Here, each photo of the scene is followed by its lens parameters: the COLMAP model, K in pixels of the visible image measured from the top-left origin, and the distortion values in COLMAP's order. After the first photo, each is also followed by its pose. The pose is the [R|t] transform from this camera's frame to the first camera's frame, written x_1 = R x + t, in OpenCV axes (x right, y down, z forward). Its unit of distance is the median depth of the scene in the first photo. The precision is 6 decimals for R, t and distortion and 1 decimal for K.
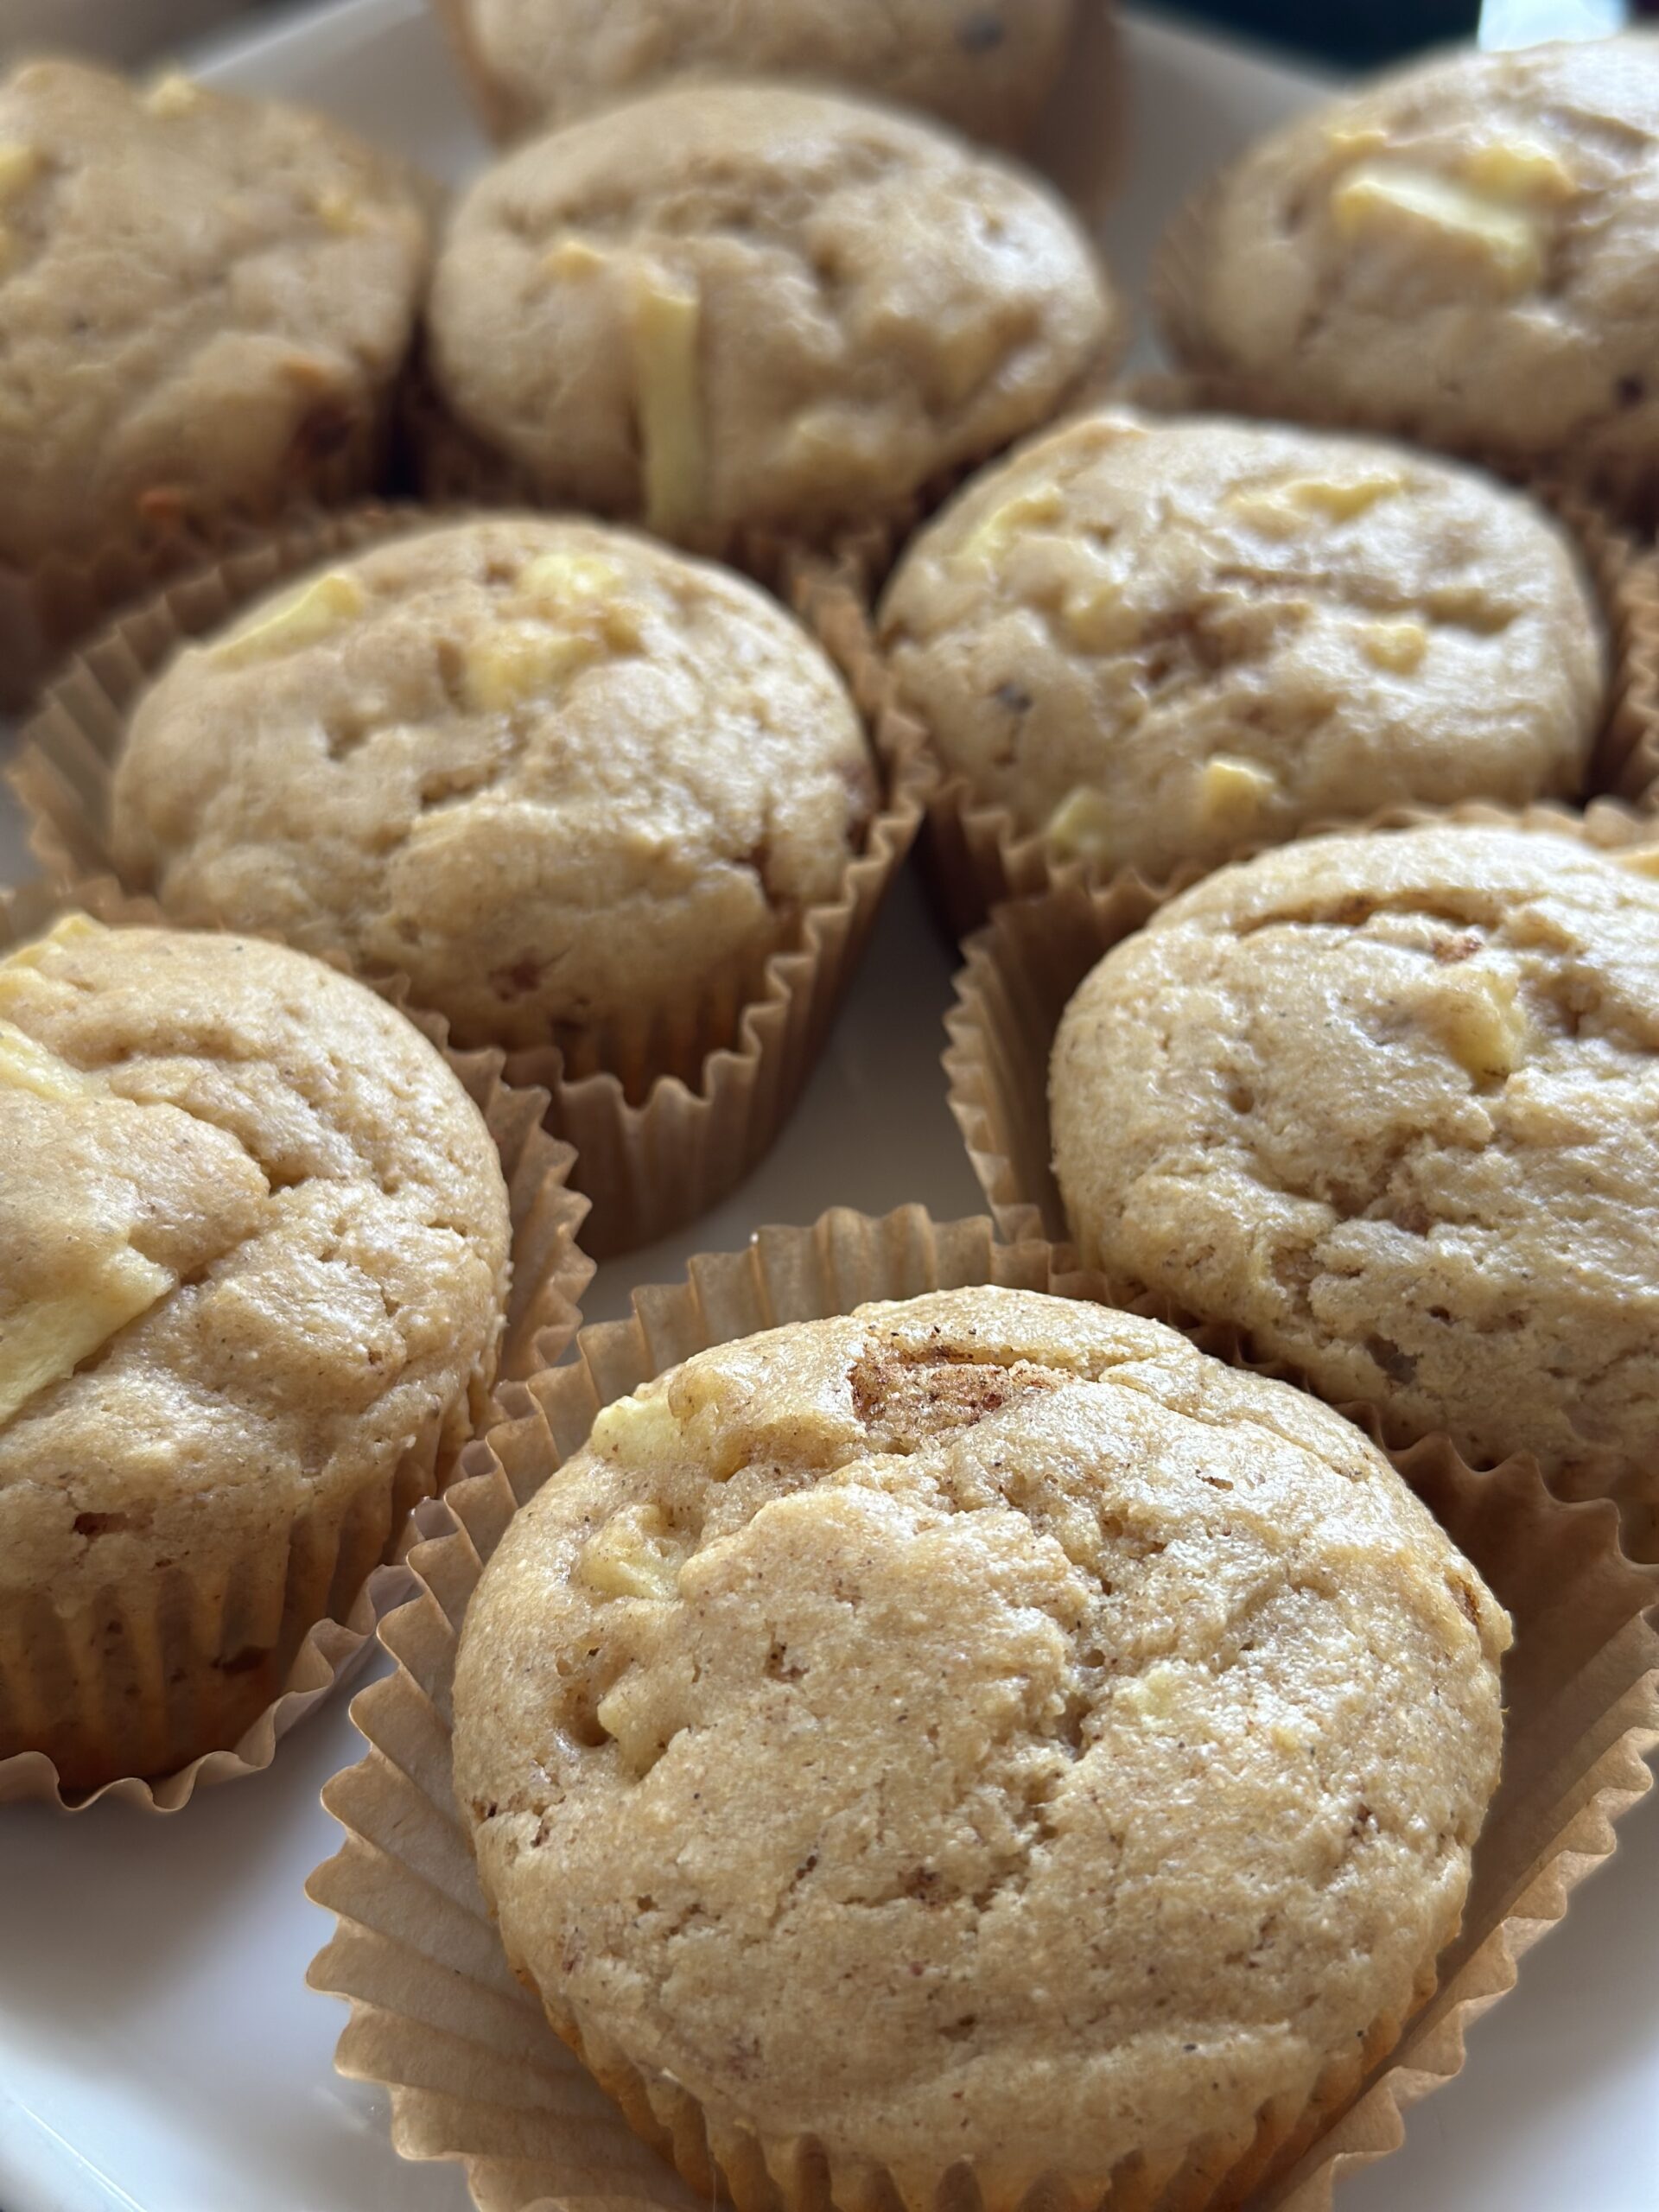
lens RADIAL K [[3039.1, 0, 829.5], [0, 3039.1, 1106.0], [0, 0, 1]] dist [0.093951, -0.024919]
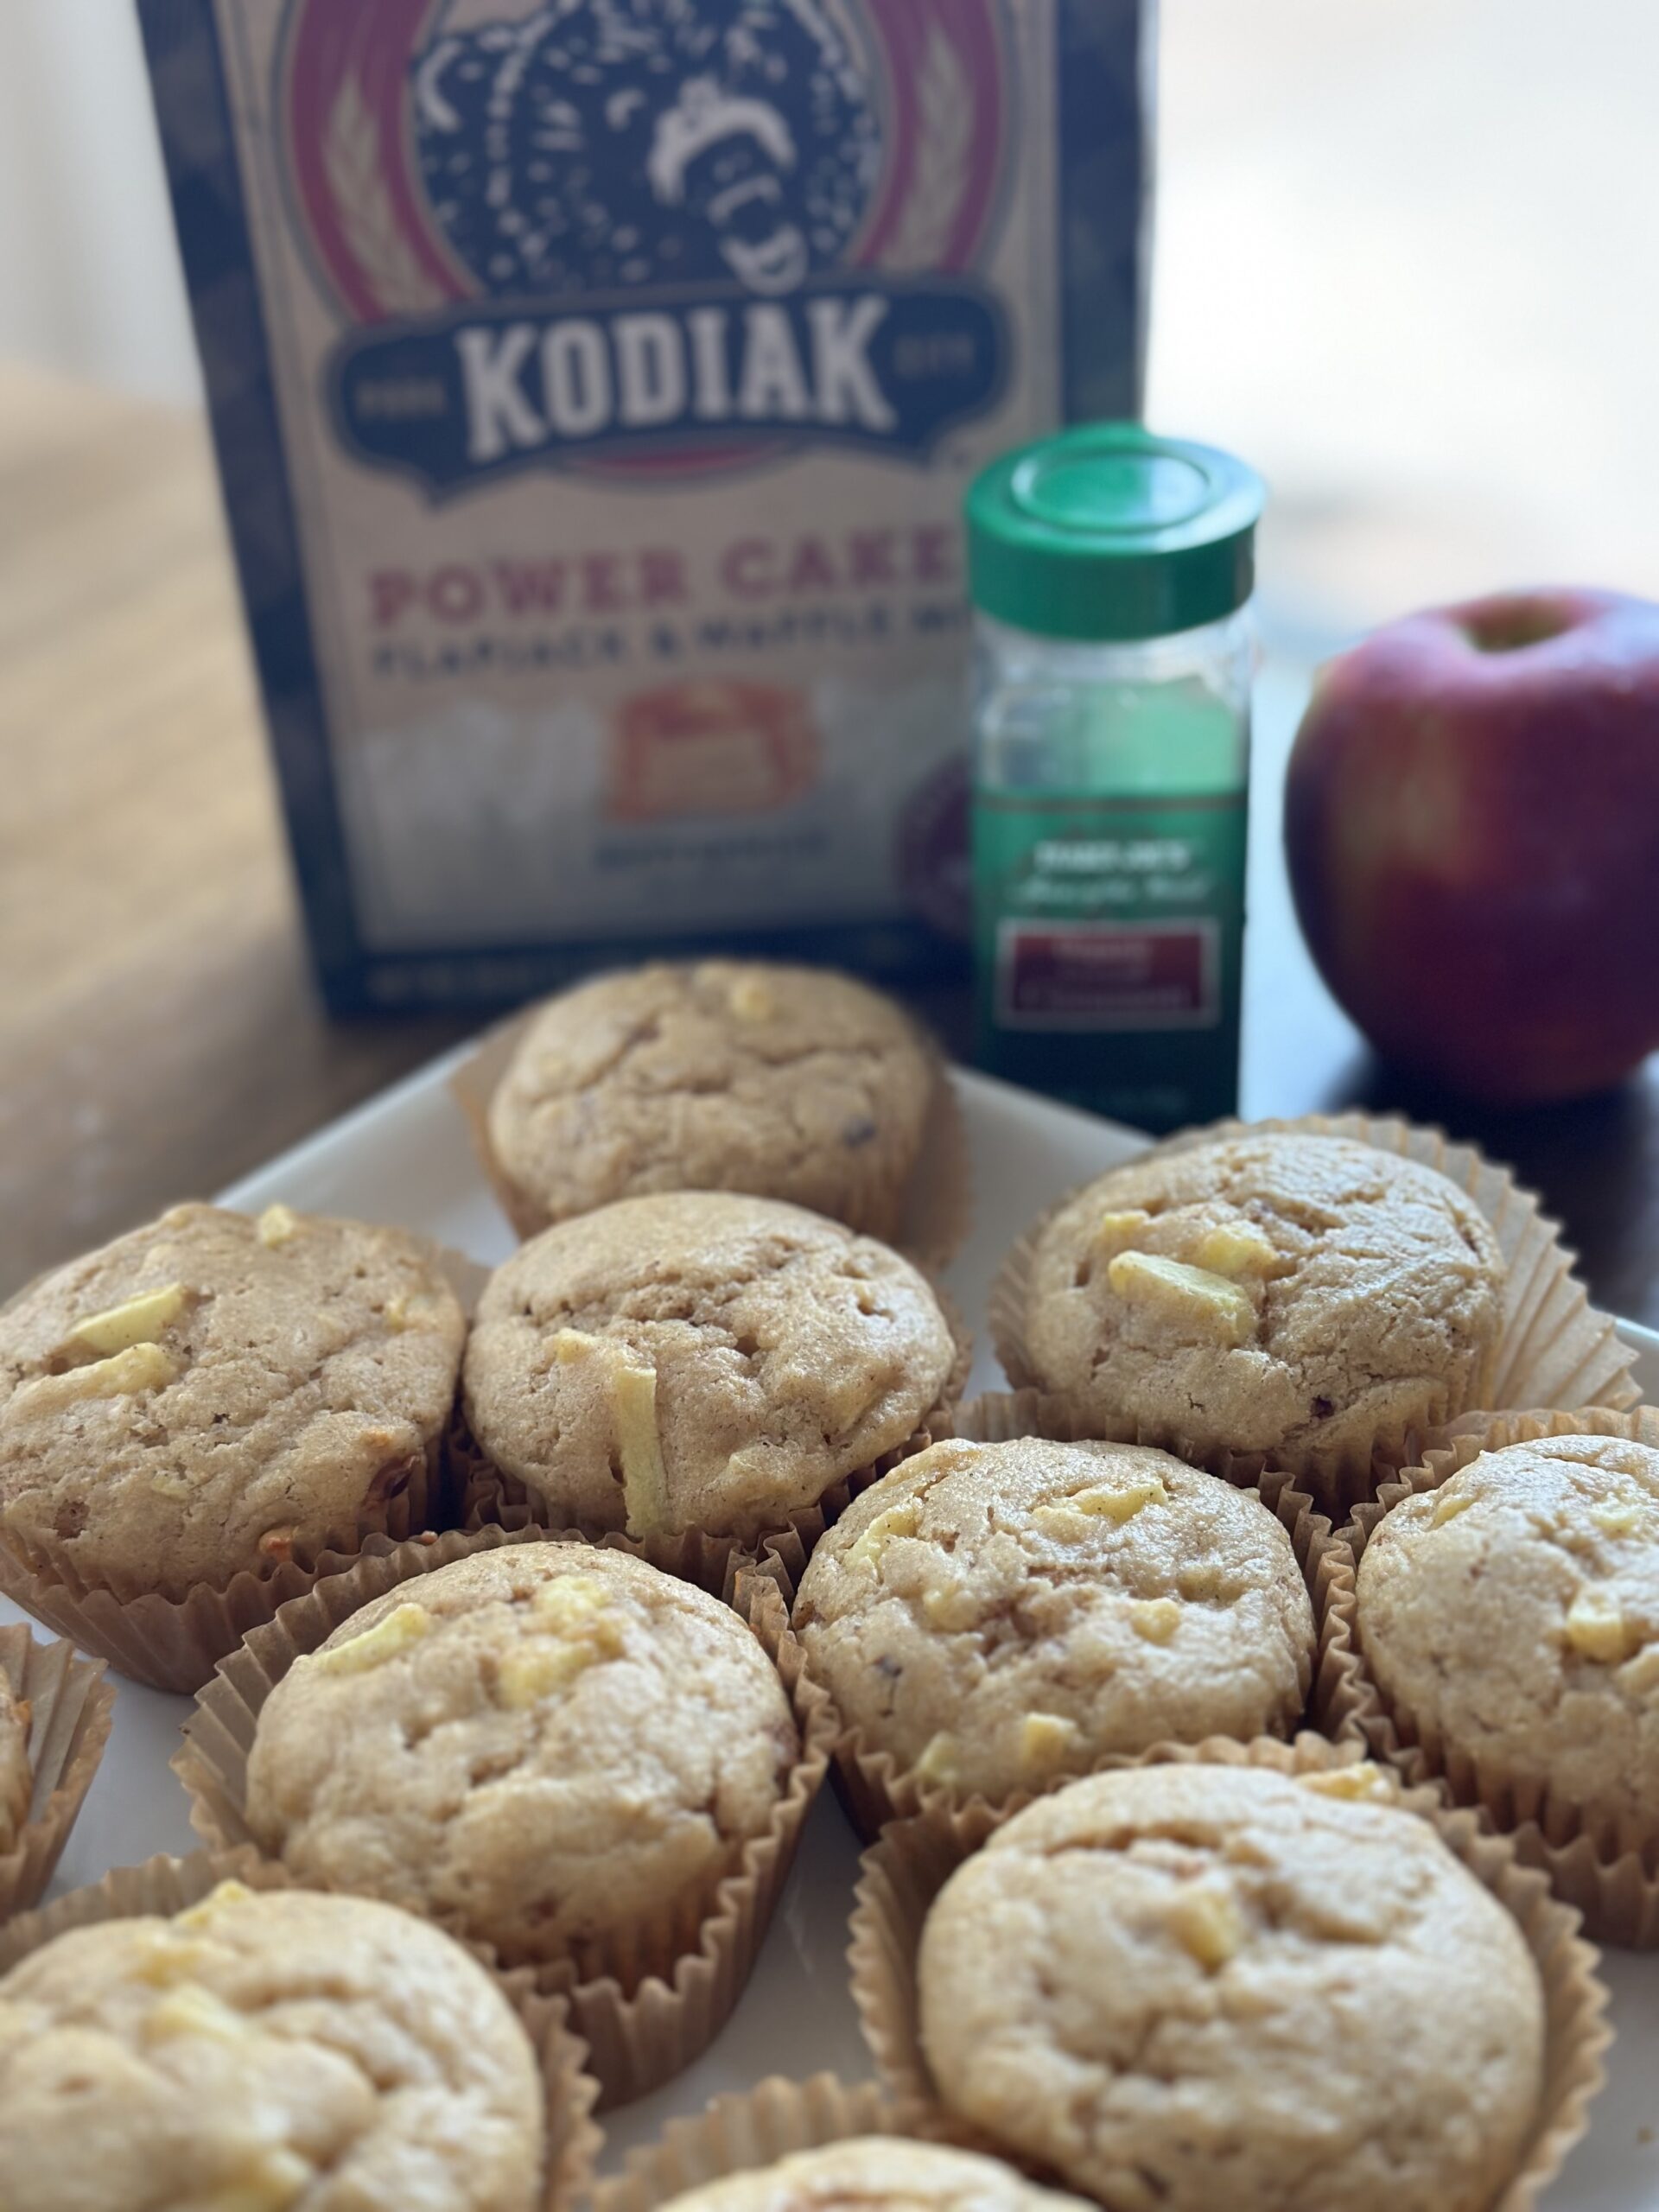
lens RADIAL K [[3171.6, 0, 829.5], [0, 3171.6, 1106.0], [0, 0, 1]] dist [0.192182, -0.491343]
pose [[0.998439, -0.055131, -0.008903, 0.061325], [0.052563, 0.981592, -0.183614, -0.122371], [0.018862, 0.182860, 0.982958, -0.503505]]
